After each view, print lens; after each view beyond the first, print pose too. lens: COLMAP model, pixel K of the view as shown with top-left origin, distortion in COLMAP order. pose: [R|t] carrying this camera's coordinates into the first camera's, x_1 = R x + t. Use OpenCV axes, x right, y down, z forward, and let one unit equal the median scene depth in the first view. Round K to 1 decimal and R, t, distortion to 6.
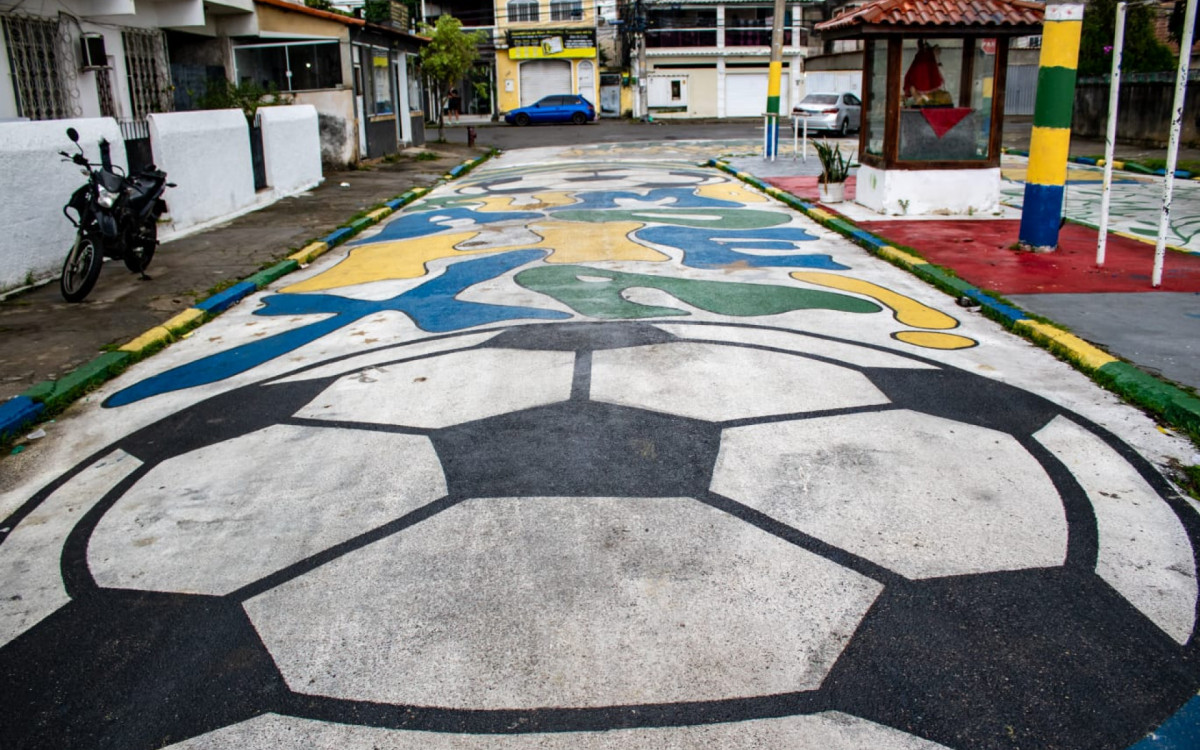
lens RADIAL K [[1028.7, 0, 576.2], [0, 1028.7, 379.3], [0, 0, 1]] dist [-0.161083, 0.142134]
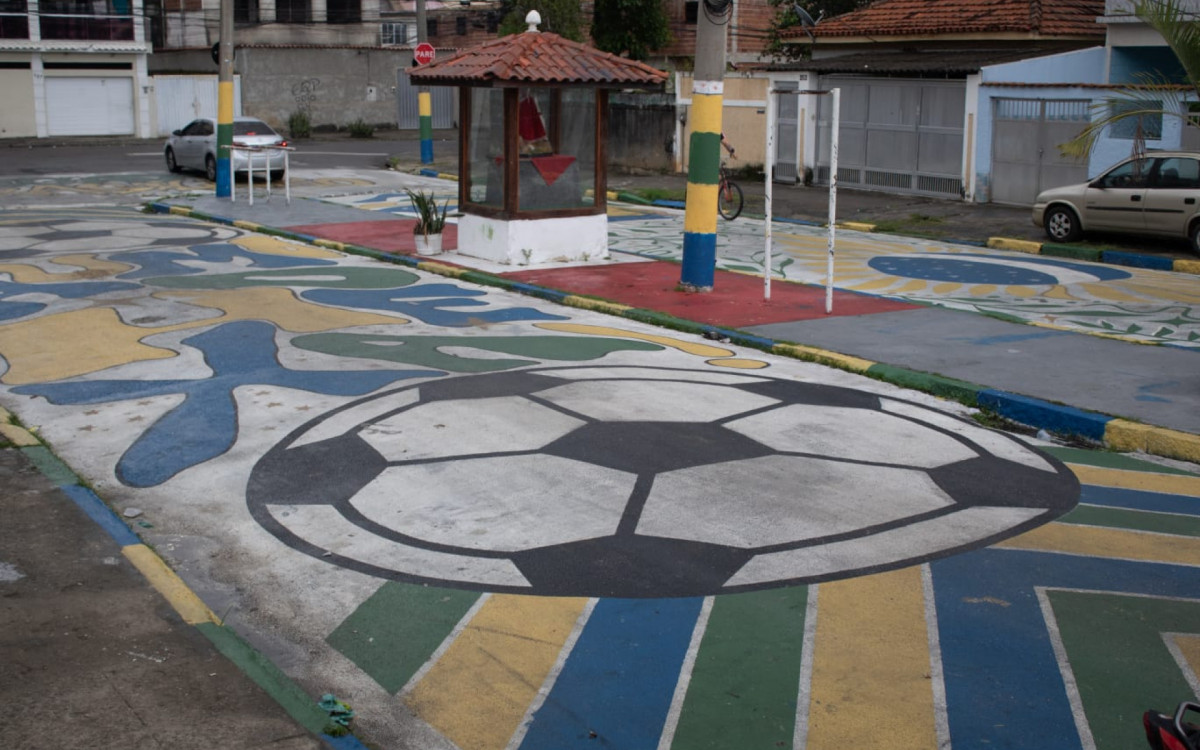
lens RADIAL K [[1463.2, 0, 600.0], [0, 1463.2, 375.0], [0, 0, 1]] dist [-0.081807, 0.097063]
pose [[0.831530, -0.081534, 0.549463, -0.423275], [0.124939, 0.991276, -0.041982, 0.016504], [-0.541247, 0.103559, 0.834462, -0.241228]]
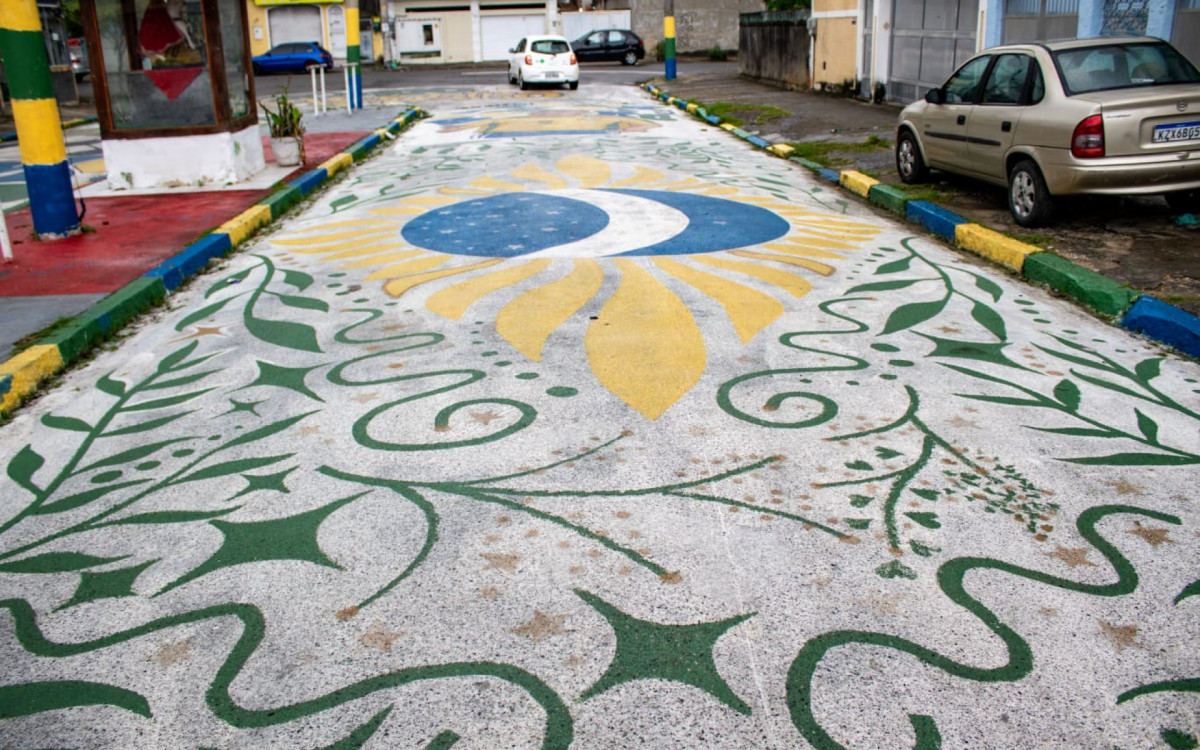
lens RADIAL K [[1028.7, 0, 576.2], [0, 1028.7, 379.3], [0, 0, 1]] dist [-0.161083, 0.142134]
pose [[0.997848, -0.022871, 0.061453, 0.668972], [0.019399, 0.998213, 0.056514, -0.033464], [-0.062636, -0.055201, 0.996509, 0.061988]]
